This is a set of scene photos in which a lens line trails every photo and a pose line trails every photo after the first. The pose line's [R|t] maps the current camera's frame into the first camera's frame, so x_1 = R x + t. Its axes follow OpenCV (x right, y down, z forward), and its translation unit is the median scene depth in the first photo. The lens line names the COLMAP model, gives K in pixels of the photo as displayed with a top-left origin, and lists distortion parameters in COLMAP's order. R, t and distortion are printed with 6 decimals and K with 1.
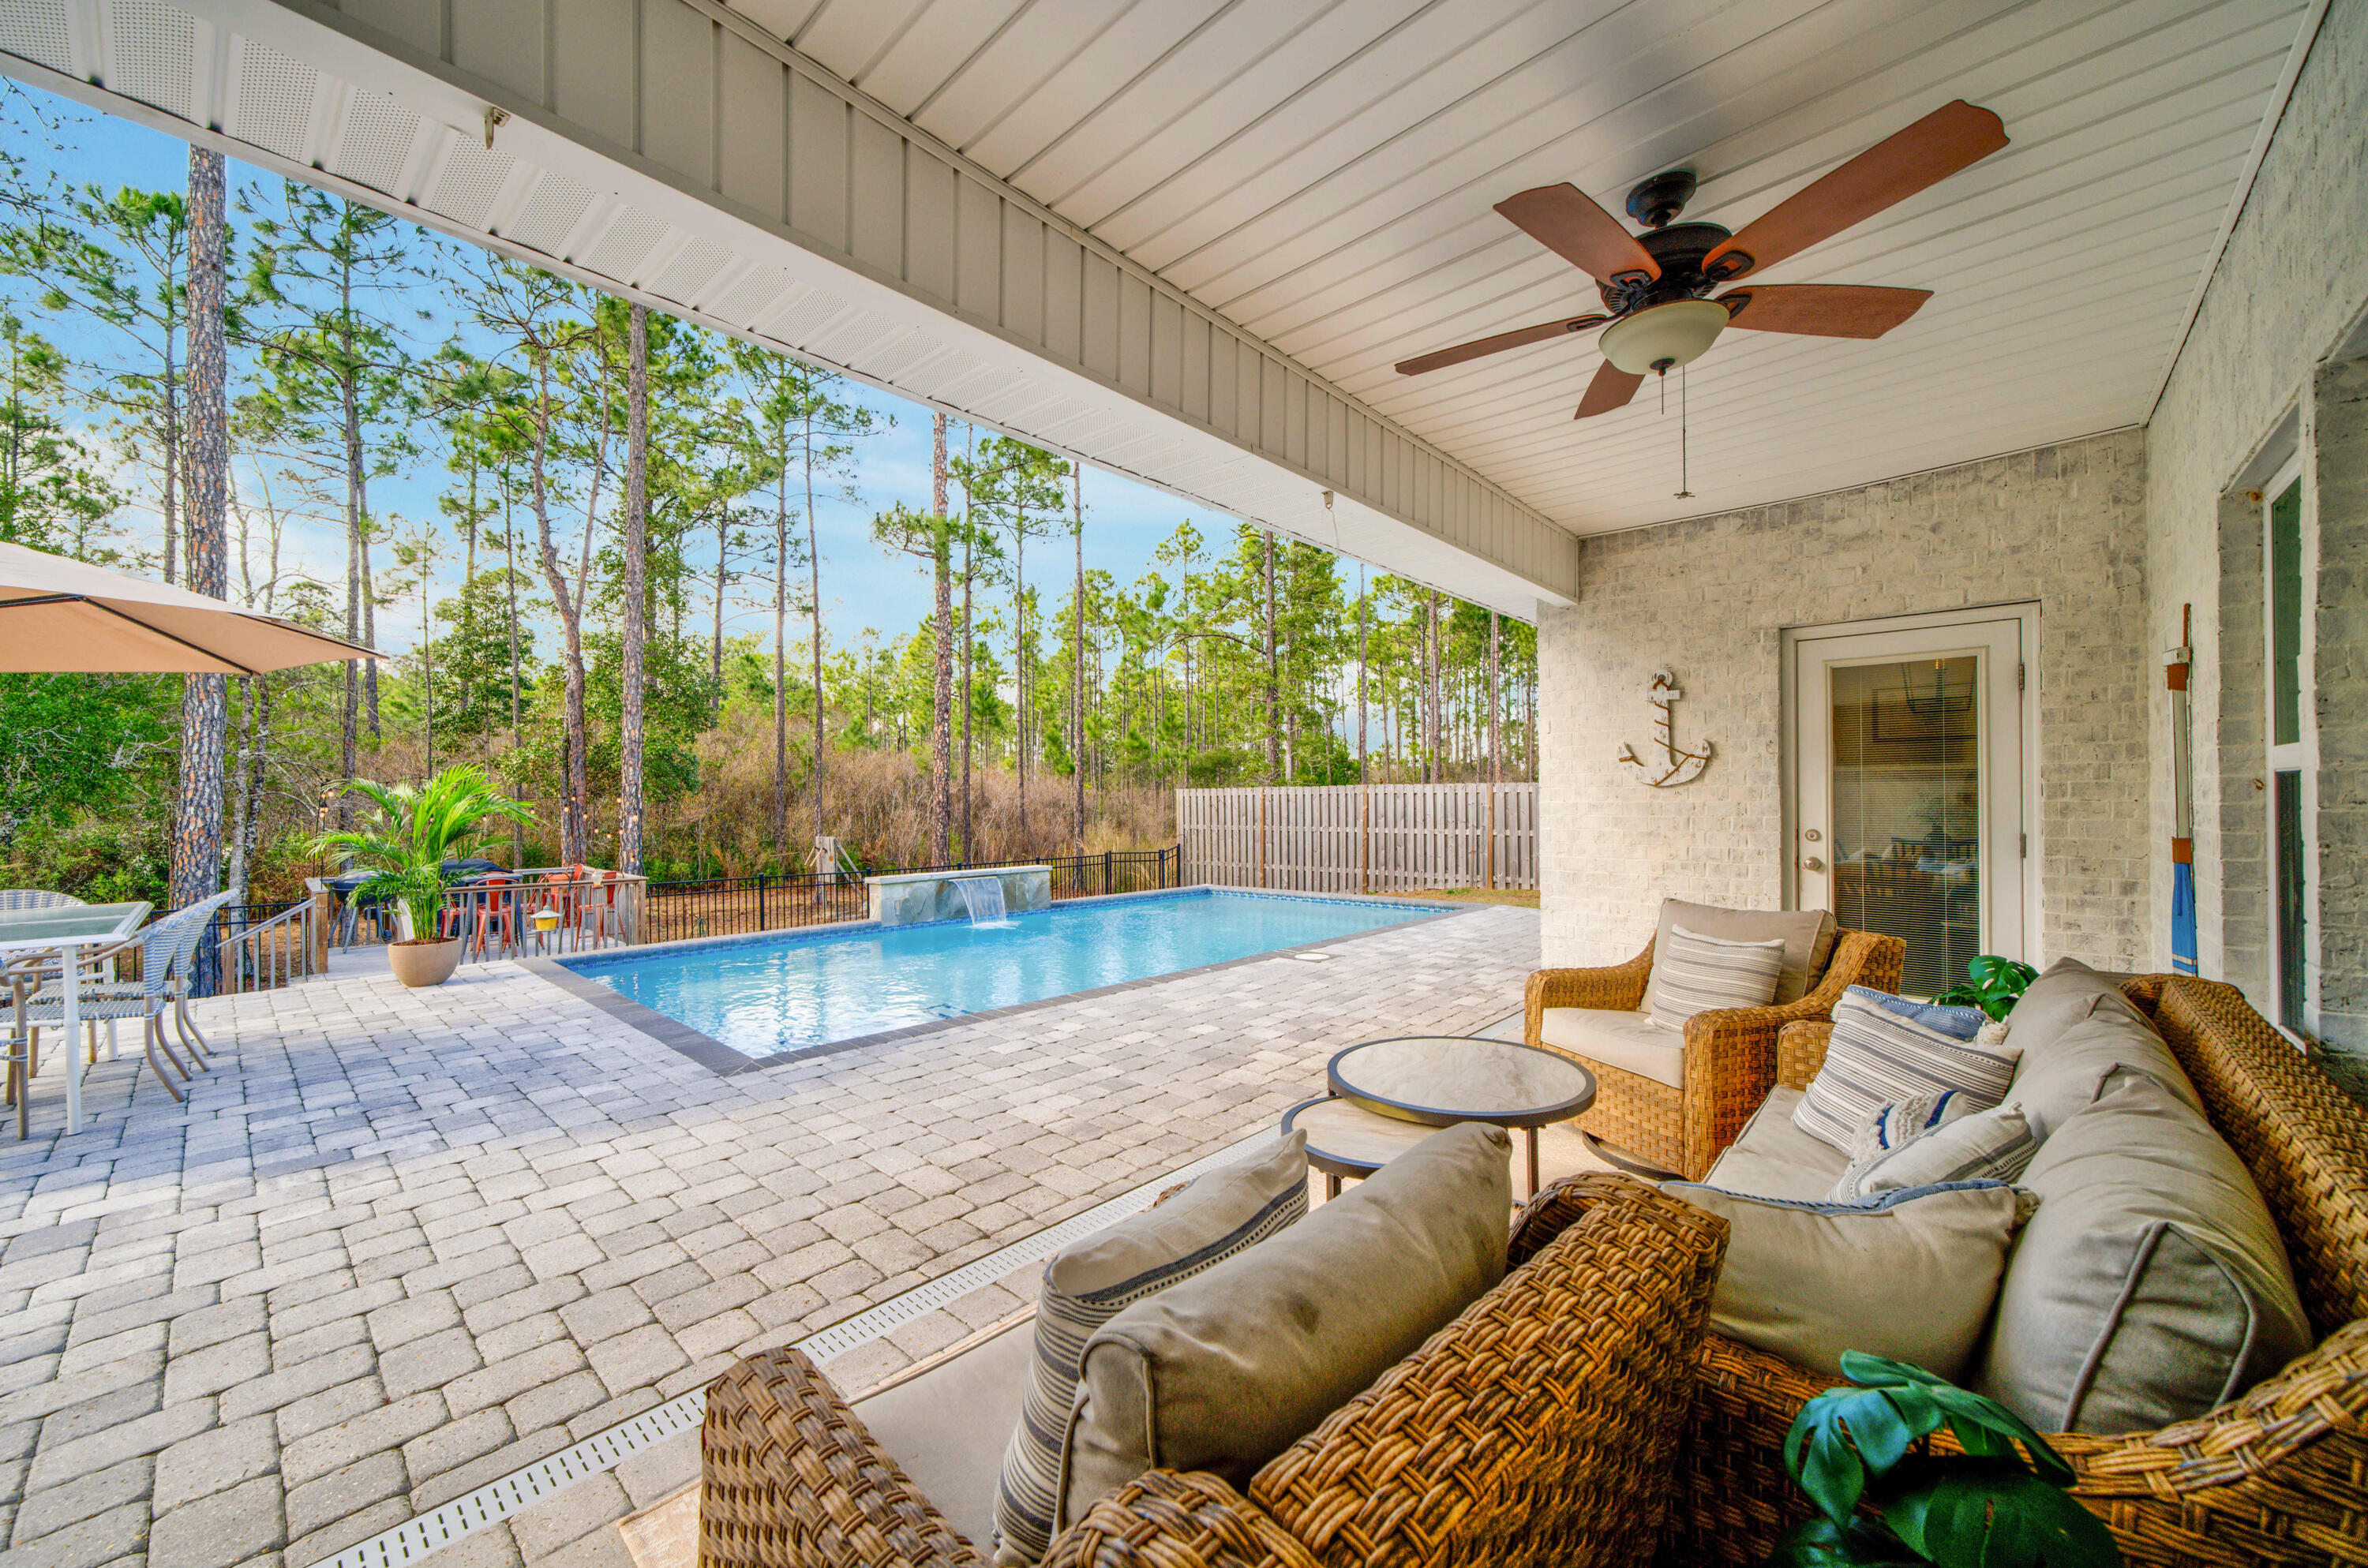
lens RADIAL K [[892.7, 0, 1184.0], [0, 892.7, 784.0], [0, 0, 1]] dist [0.001122, 0.000076]
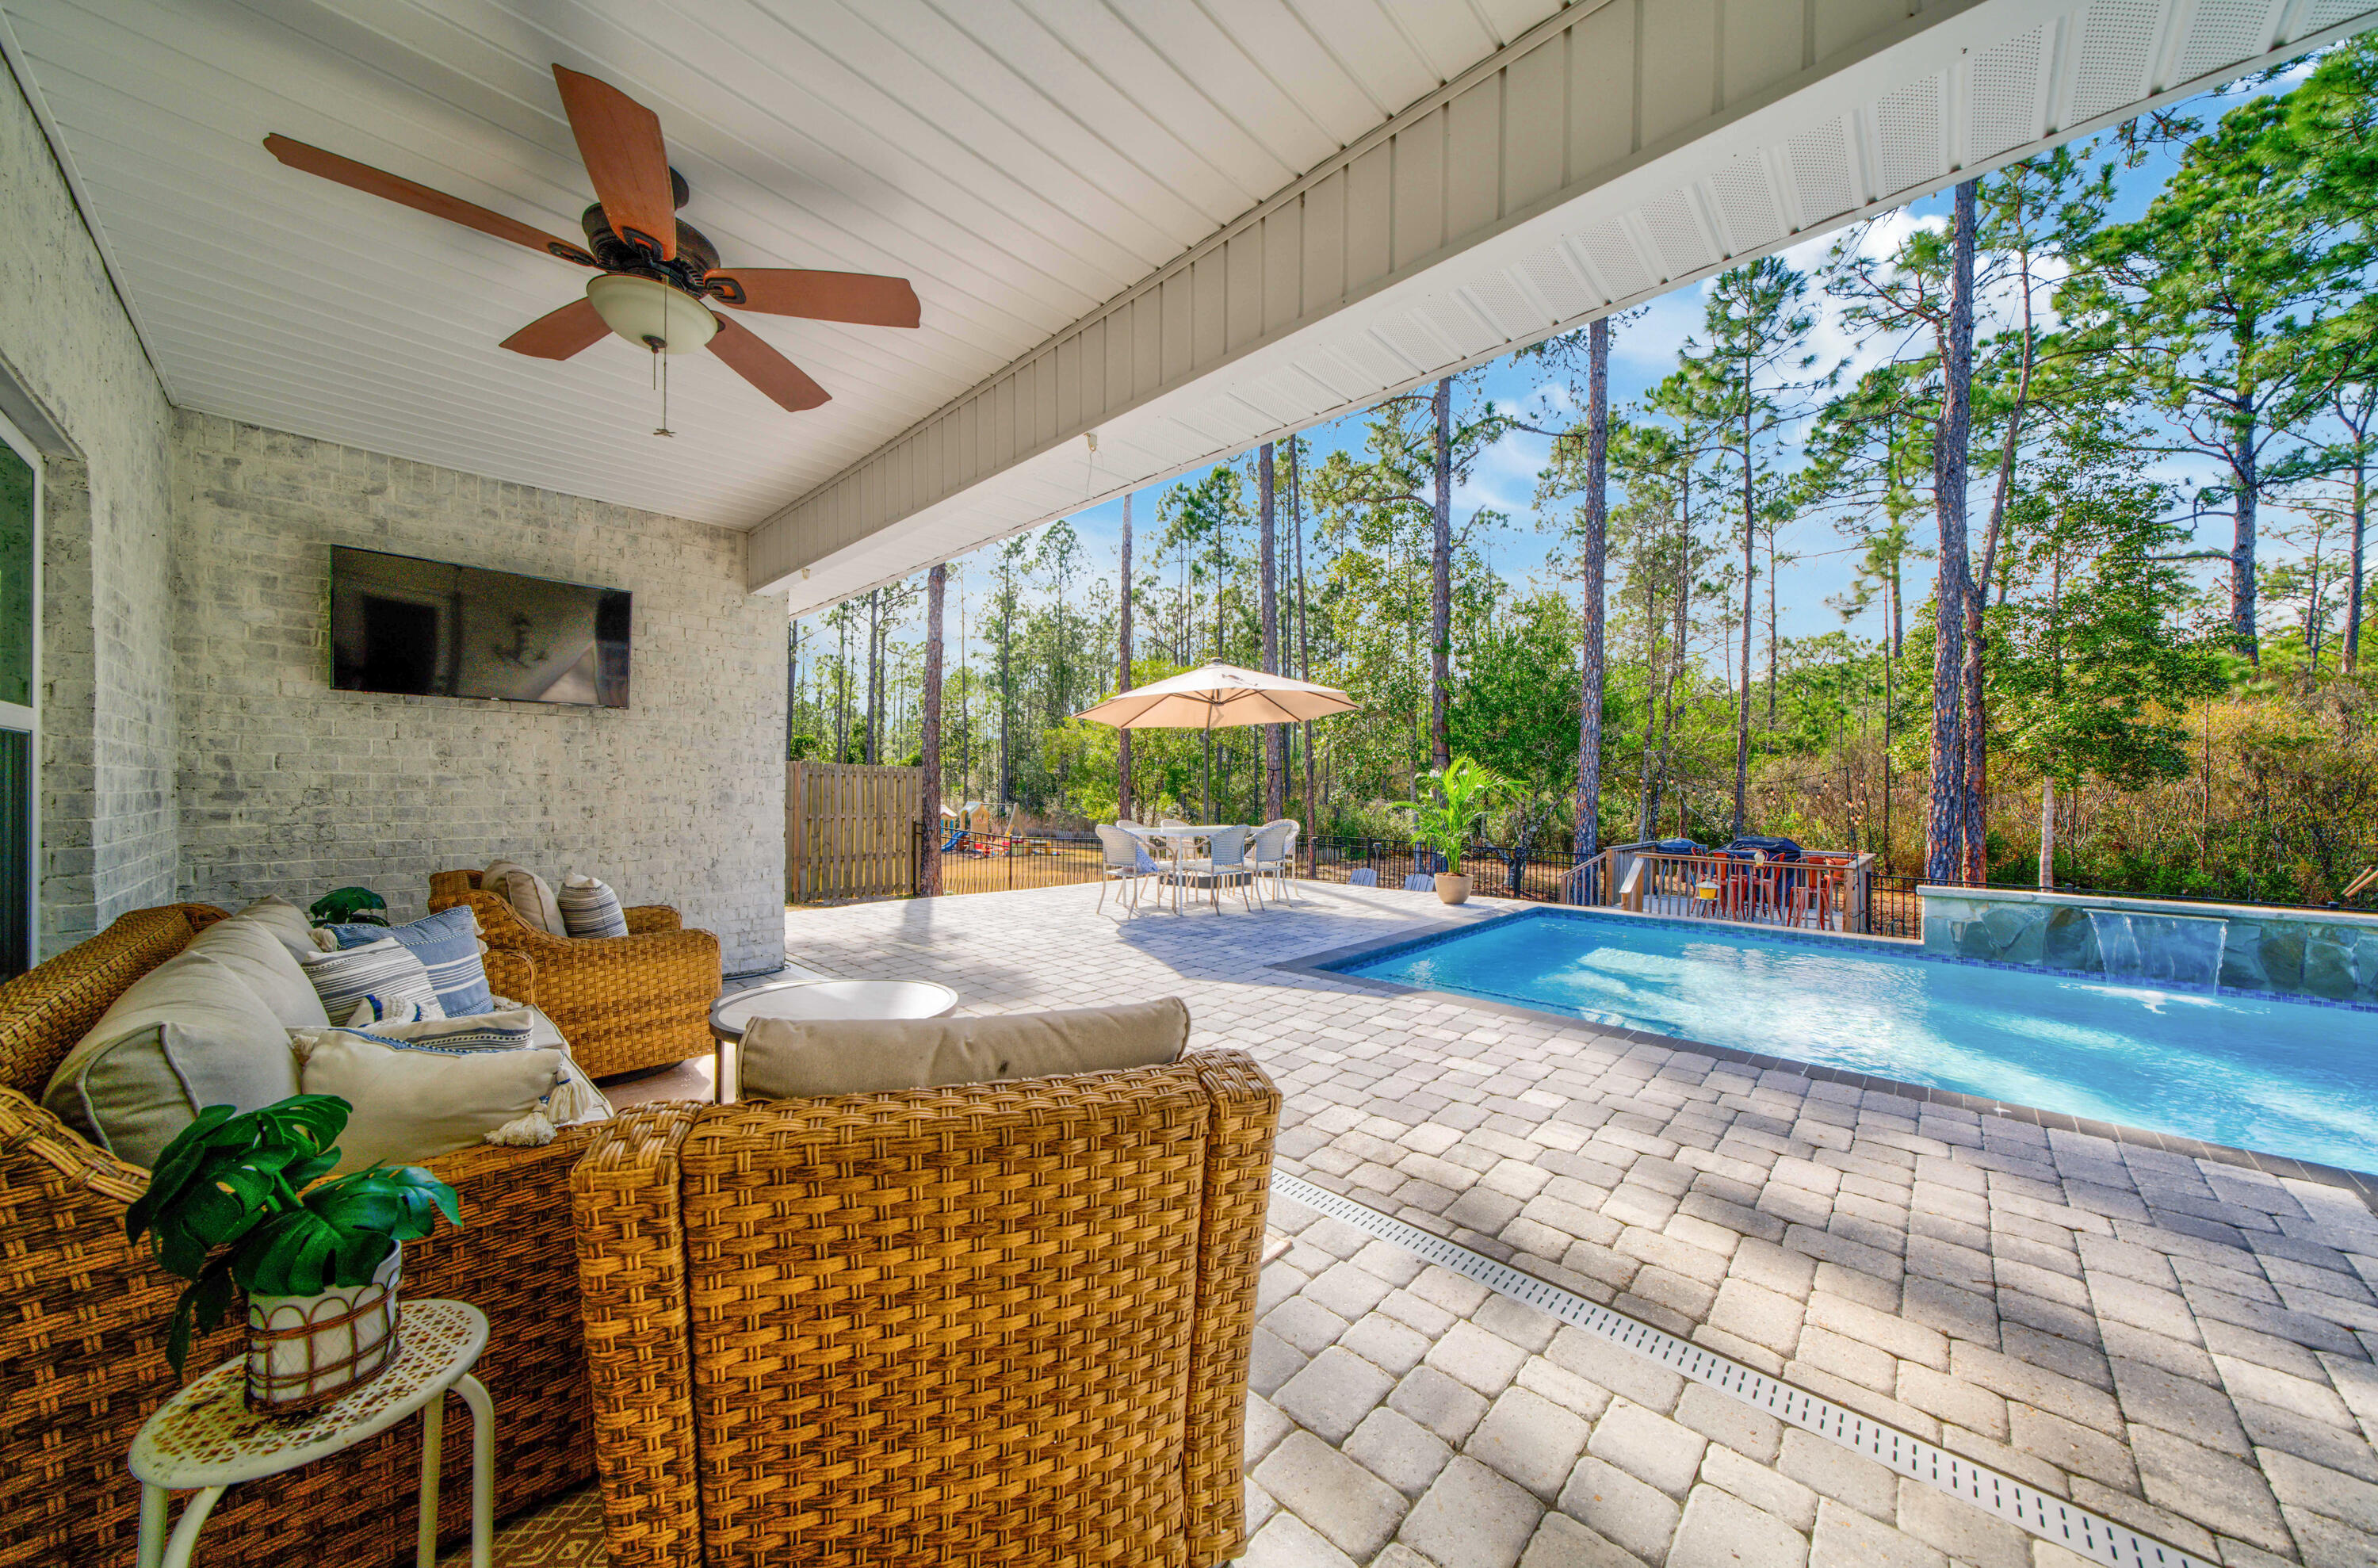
lens RADIAL K [[808.5, 0, 1226.3], [0, 808.5, 791.8], [0, 0, 1]] dist [-0.000366, 0.000065]
pose [[-0.005962, 0.005684, -0.999966, 0.721720], [0.009335, 0.999941, 0.005628, 0.025496], [0.999939, -0.009301, -0.006014, 0.818314]]
